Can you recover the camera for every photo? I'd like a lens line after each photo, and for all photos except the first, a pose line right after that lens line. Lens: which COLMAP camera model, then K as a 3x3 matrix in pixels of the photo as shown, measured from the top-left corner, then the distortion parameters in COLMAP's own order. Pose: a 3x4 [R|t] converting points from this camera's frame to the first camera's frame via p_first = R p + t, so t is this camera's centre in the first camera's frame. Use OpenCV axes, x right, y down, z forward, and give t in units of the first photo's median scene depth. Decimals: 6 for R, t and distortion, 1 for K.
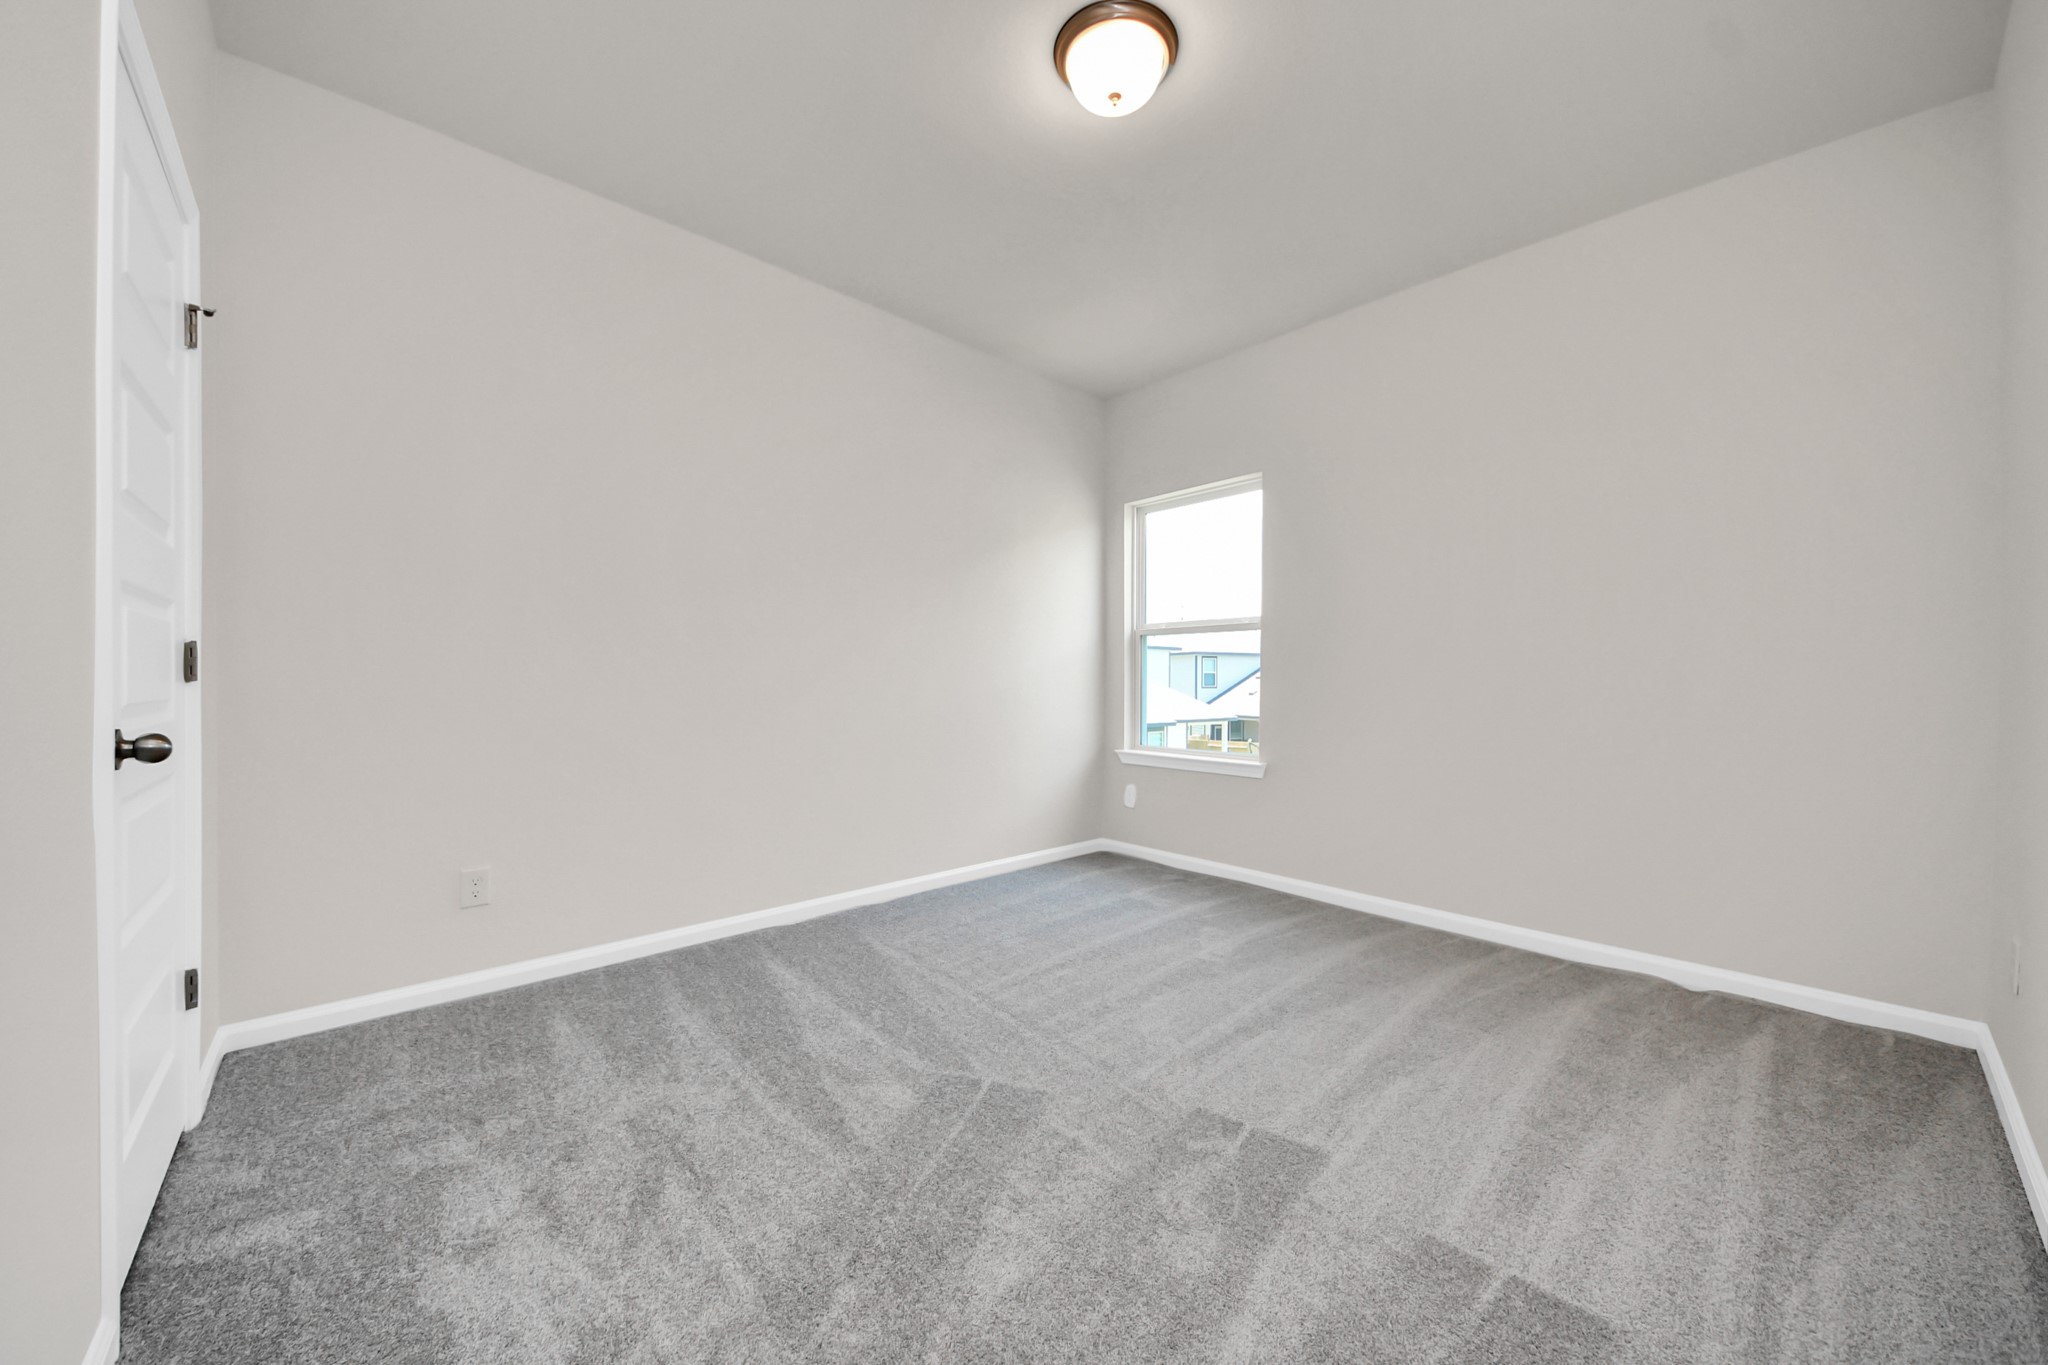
lens RADIAL K [[739.2, 0, 1033.2], [0, 739.2, 682.7], [0, 0, 1]] dist [0.000780, 0.000399]
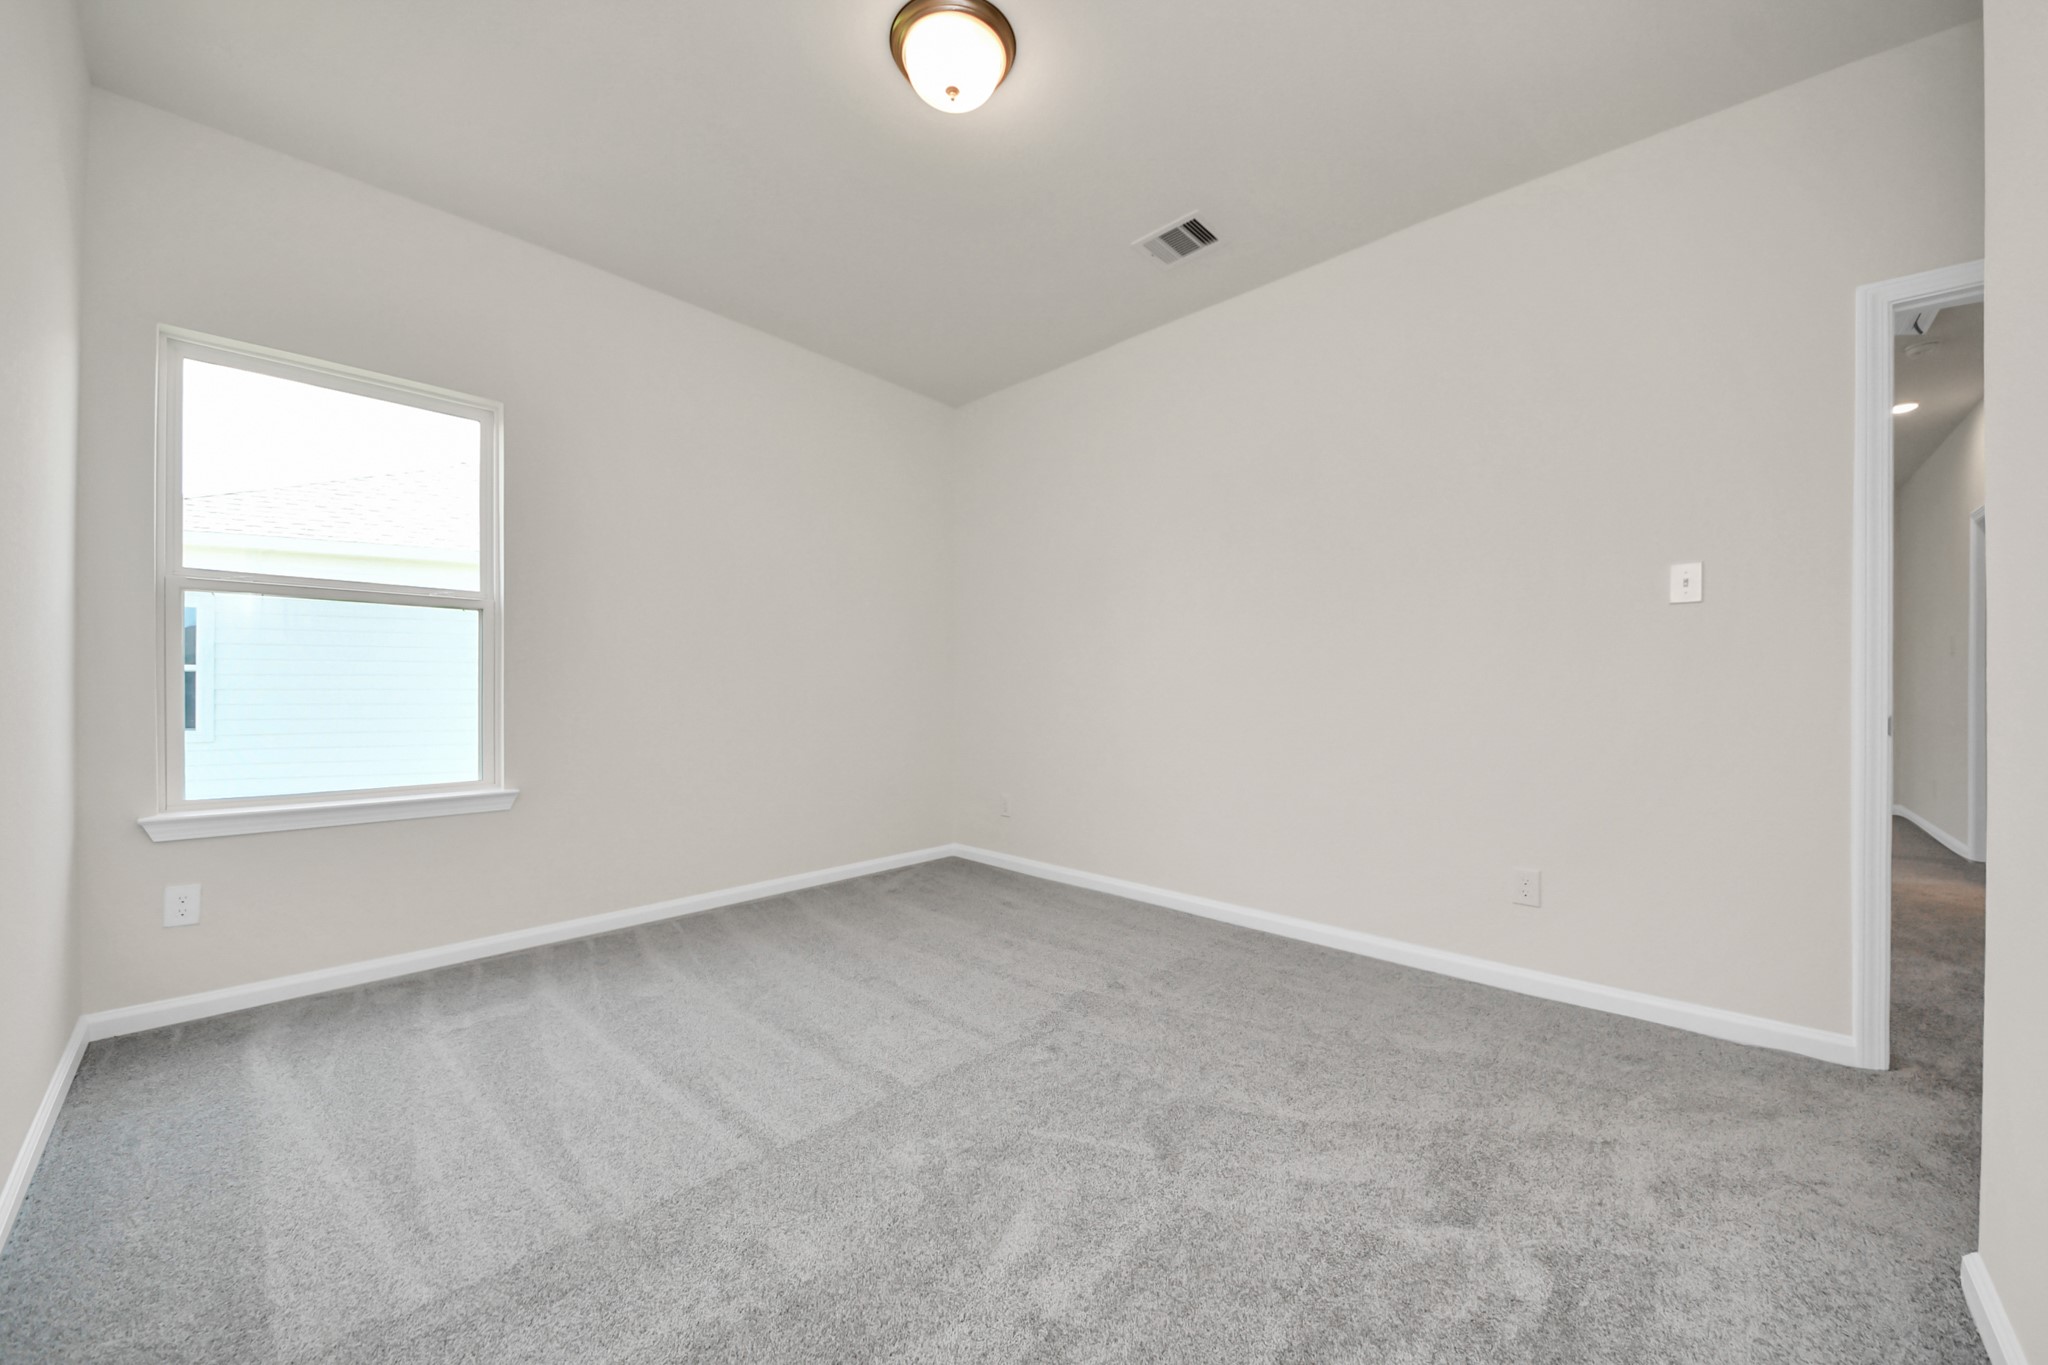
lens RADIAL K [[739.2, 0, 1026.1], [0, 739.2, 679.4], [0, 0, 1]] dist [0.000780, 0.000399]
pose [[-0.062880, -0.006138, 0.998002, -1.087375], [-0.003728, 0.999976, 0.005916, -0.024025], [-0.998014, -0.003349, -0.062901, 1.167293]]
